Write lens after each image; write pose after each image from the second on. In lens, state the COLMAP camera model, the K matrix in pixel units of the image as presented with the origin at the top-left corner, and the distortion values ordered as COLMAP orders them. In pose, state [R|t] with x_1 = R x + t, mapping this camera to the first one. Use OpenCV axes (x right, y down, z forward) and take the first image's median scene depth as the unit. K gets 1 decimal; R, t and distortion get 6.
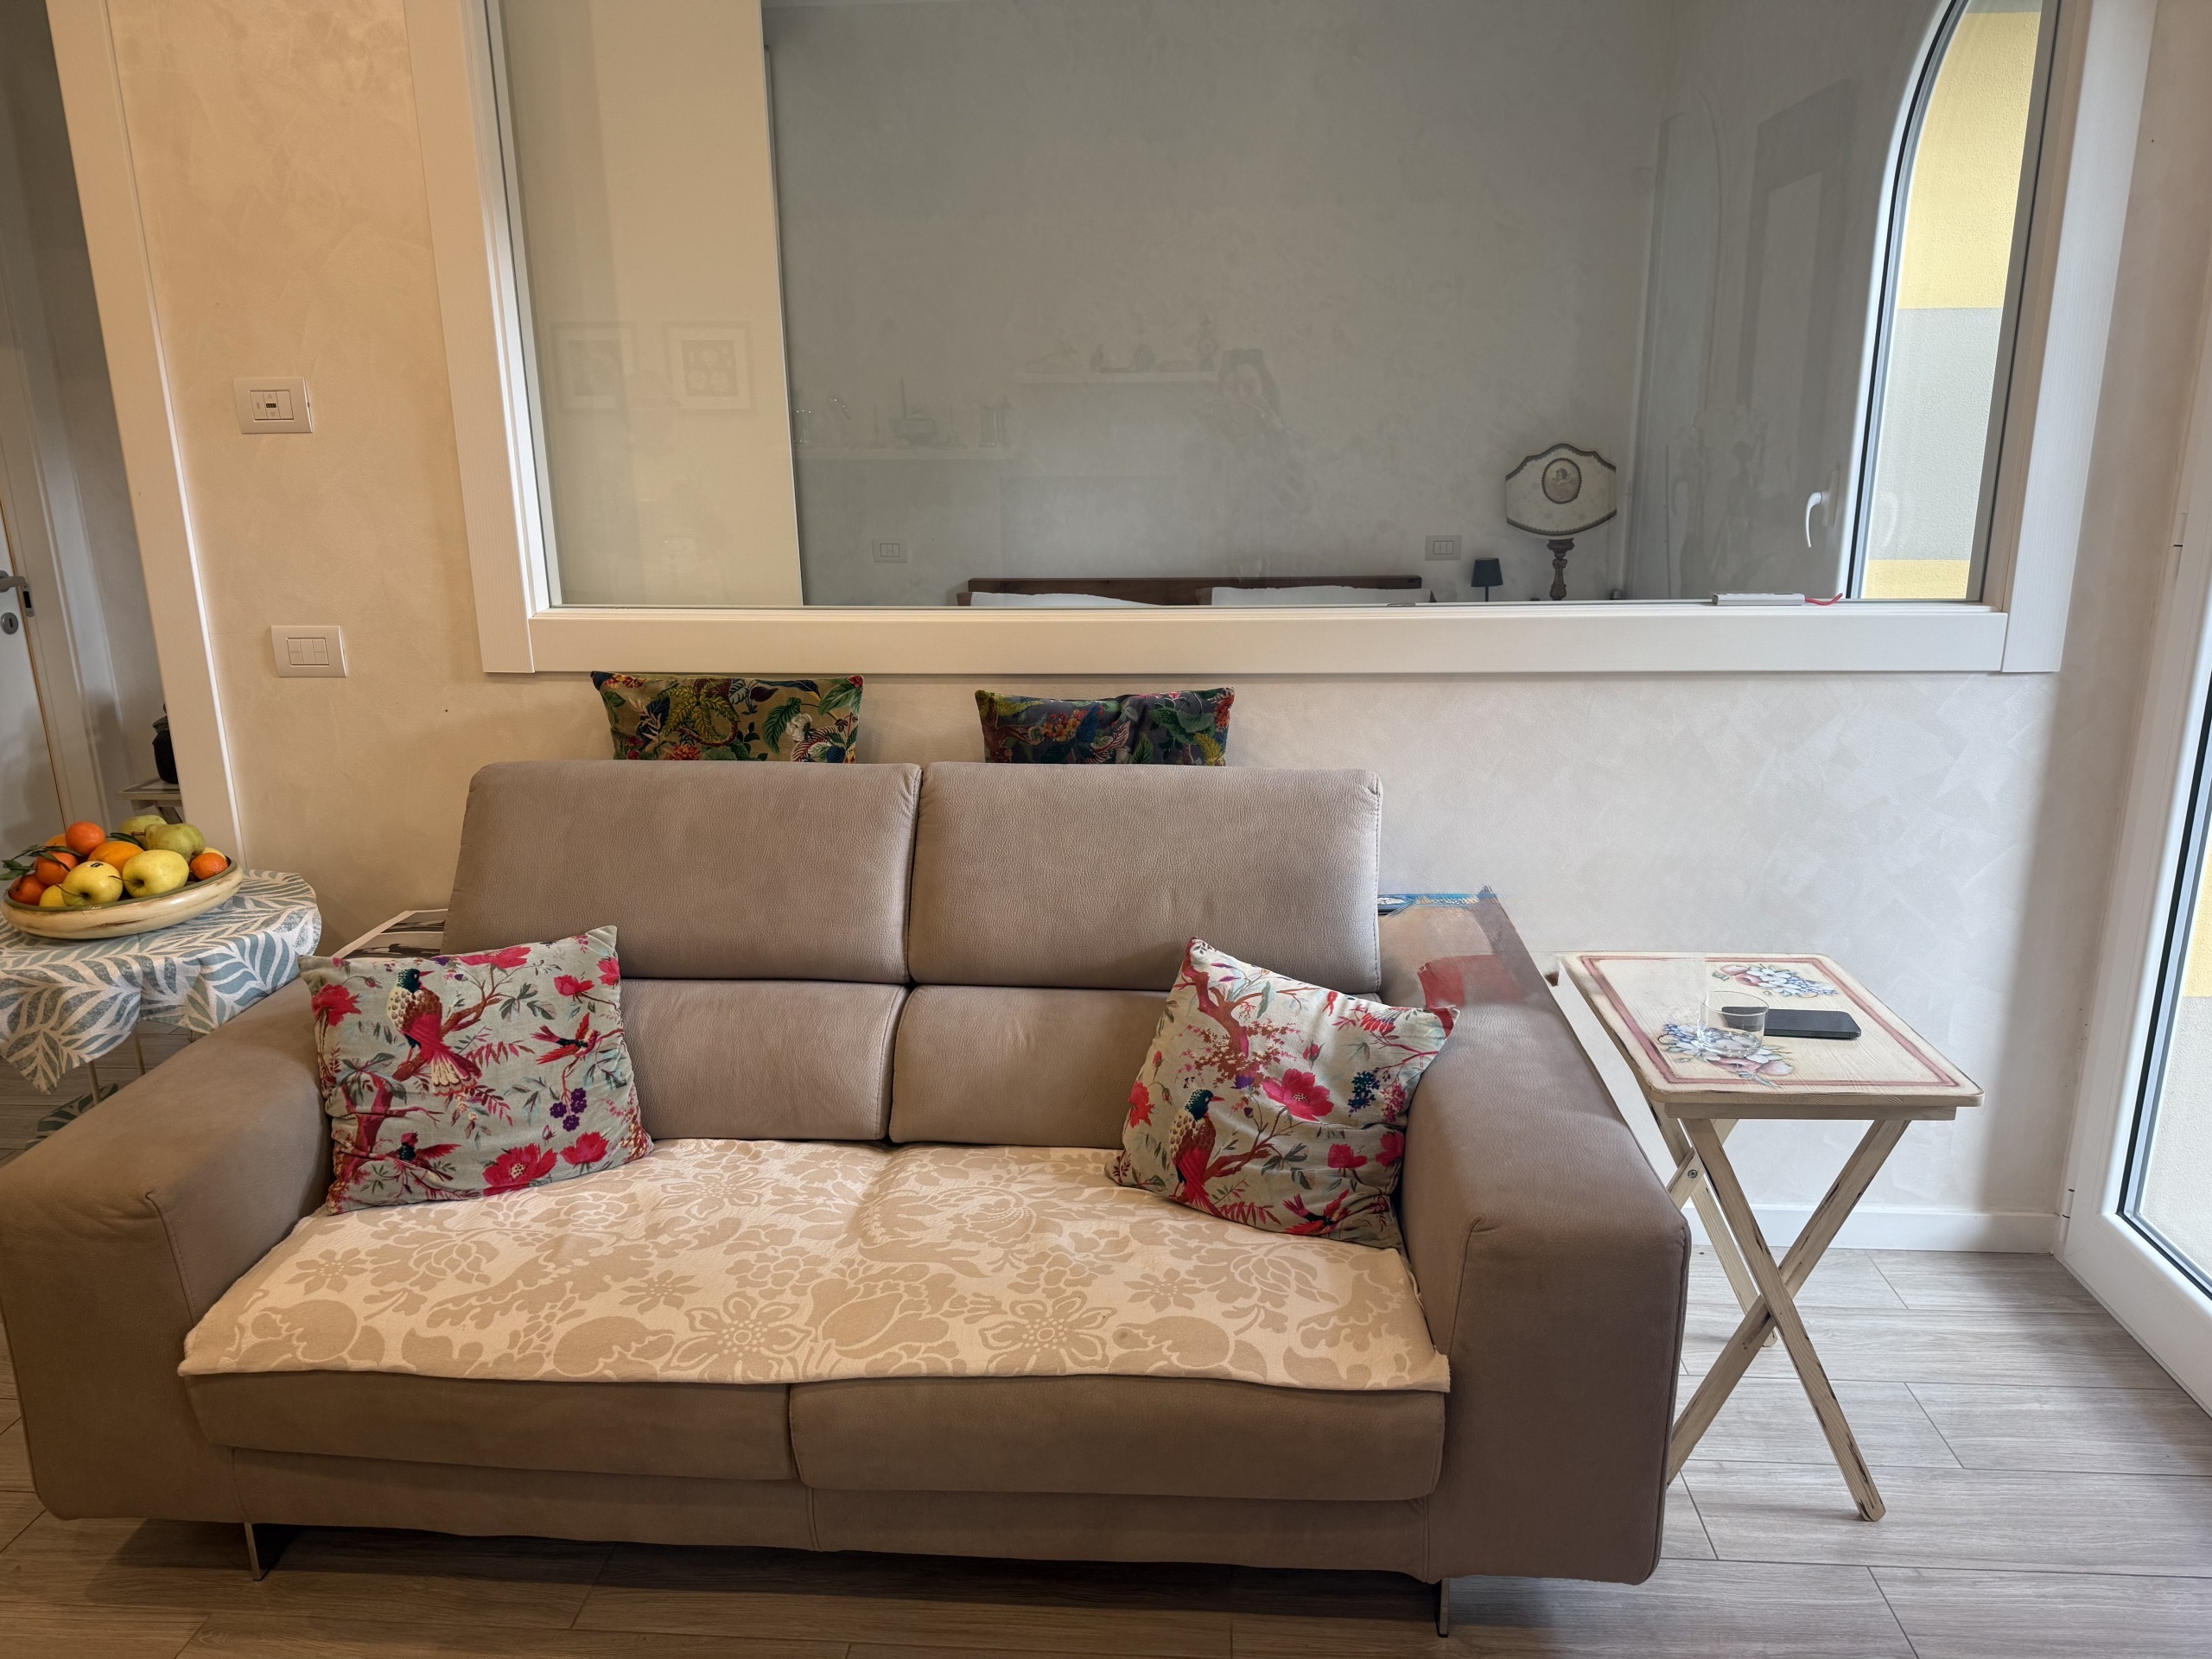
lens RADIAL K [[1572.8, 0, 1096.1], [0, 1572.8, 834.4], [0, 0, 1]] dist [0.012367, -0.033417]
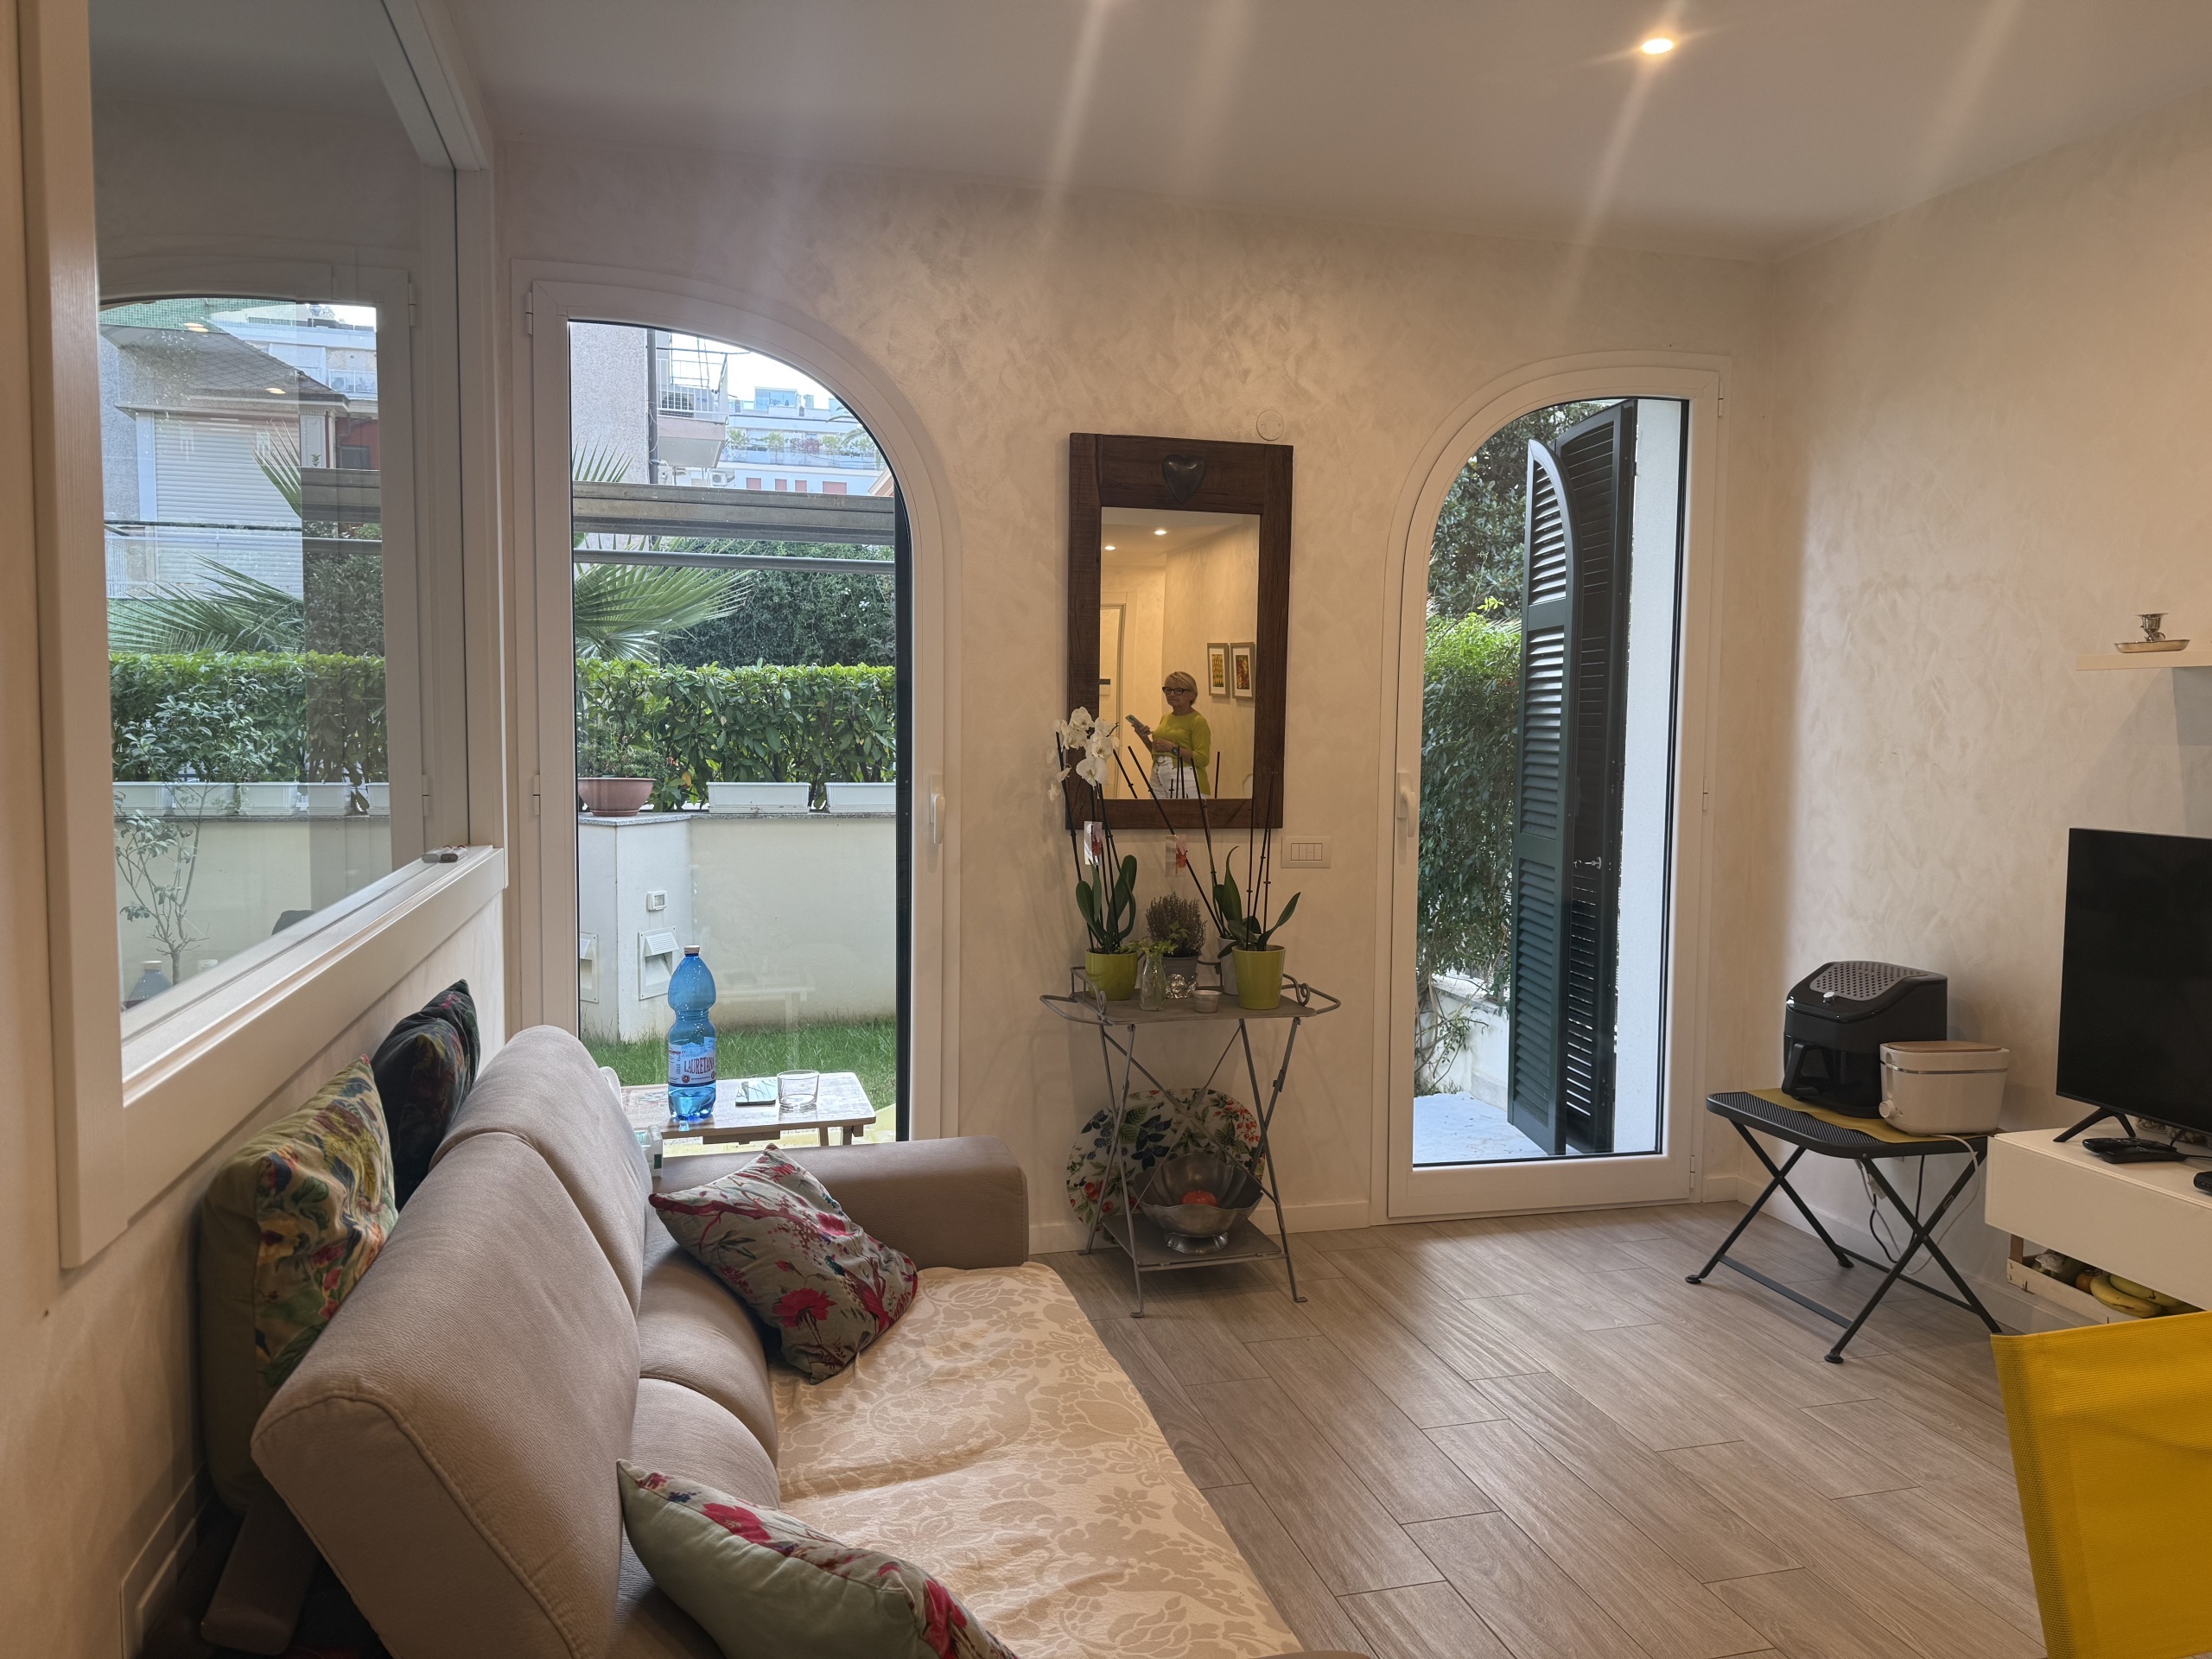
lens RADIAL K [[1572.8, 0, 1104.5], [0, 1572.8, 828.4], [0, 0, 1]] dist [0.012367, -0.033417]
pose [[-0.339202, -0.057912, 0.938929, -1.177590], [0.238687, 0.960142, 0.145449, -0.292218], [-0.909929, 0.273447, -0.311860, 1.156828]]
